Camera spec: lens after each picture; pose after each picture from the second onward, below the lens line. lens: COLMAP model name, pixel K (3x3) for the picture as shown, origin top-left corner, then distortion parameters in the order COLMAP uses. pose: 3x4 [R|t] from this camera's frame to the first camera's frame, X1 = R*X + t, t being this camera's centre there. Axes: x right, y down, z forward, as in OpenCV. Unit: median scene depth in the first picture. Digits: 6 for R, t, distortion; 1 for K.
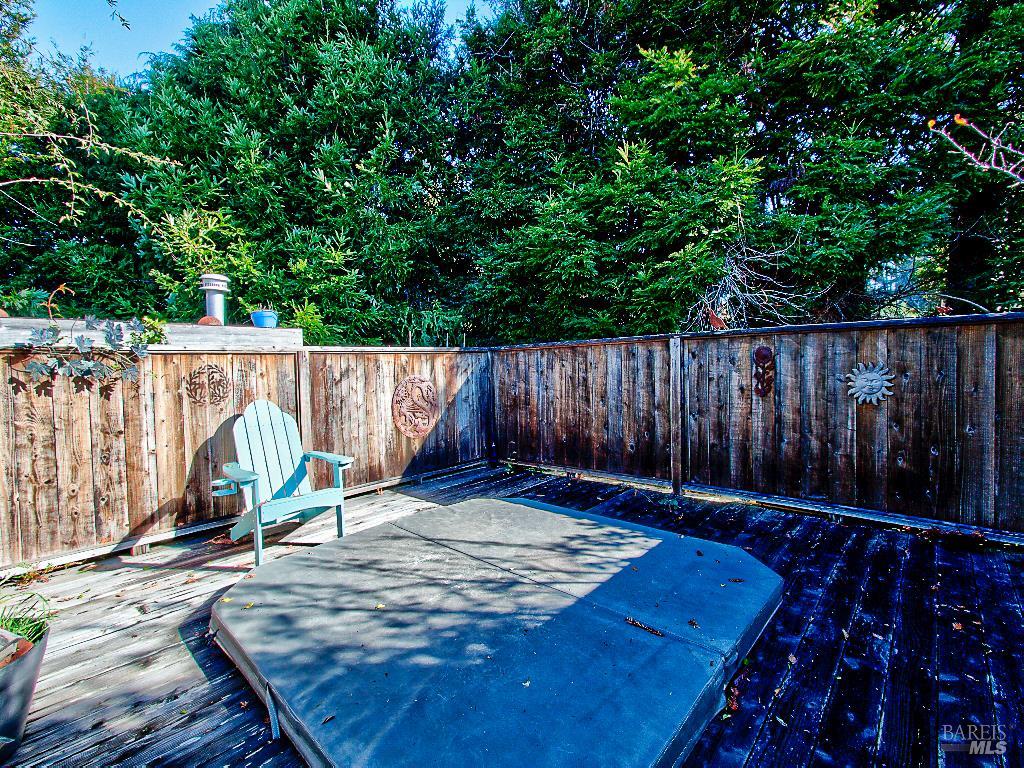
lens RADIAL K [[451.9, 0, 512.0], [0, 451.9, 384.0], [0, 0, 1]] dist [-0.025734, 0.011055]
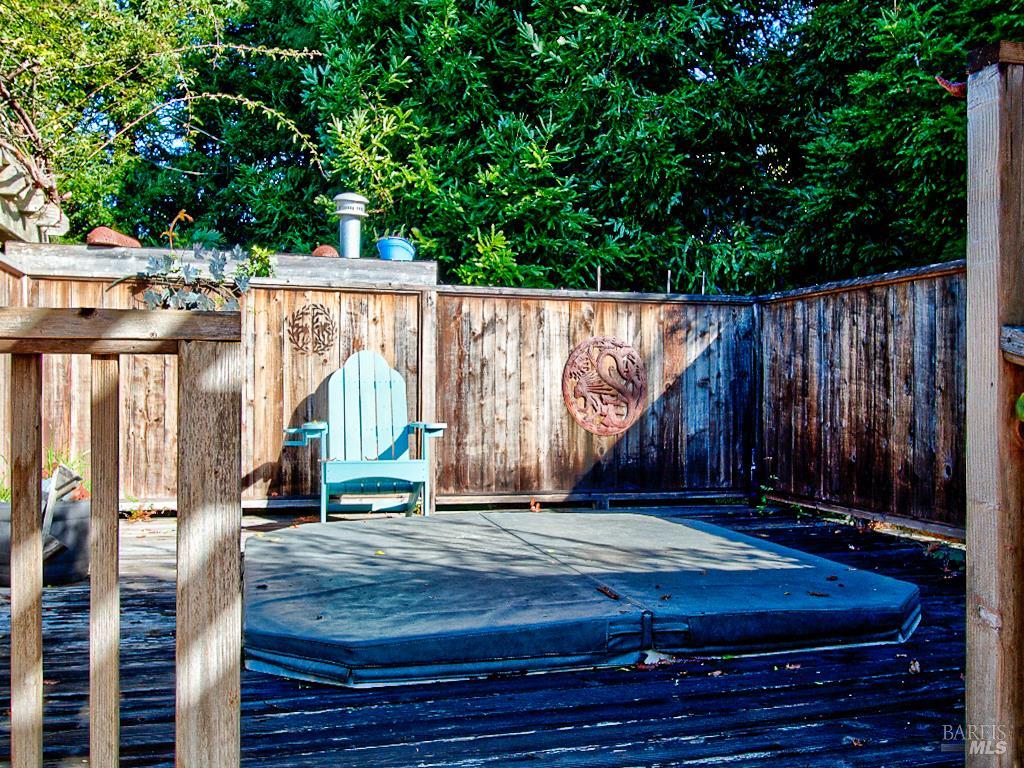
lens RADIAL K [[891.1, 0, 512.0], [0, 891.1, 384.0], [0, 0, 1]] dist [0.009721, -0.000478]
pose [[0.866028, 0.042741, -0.498166, 0.330854], [-0.051378, 0.998673, -0.003634, 0.066226], [0.497349, 0.028742, 0.867074, -0.163308]]
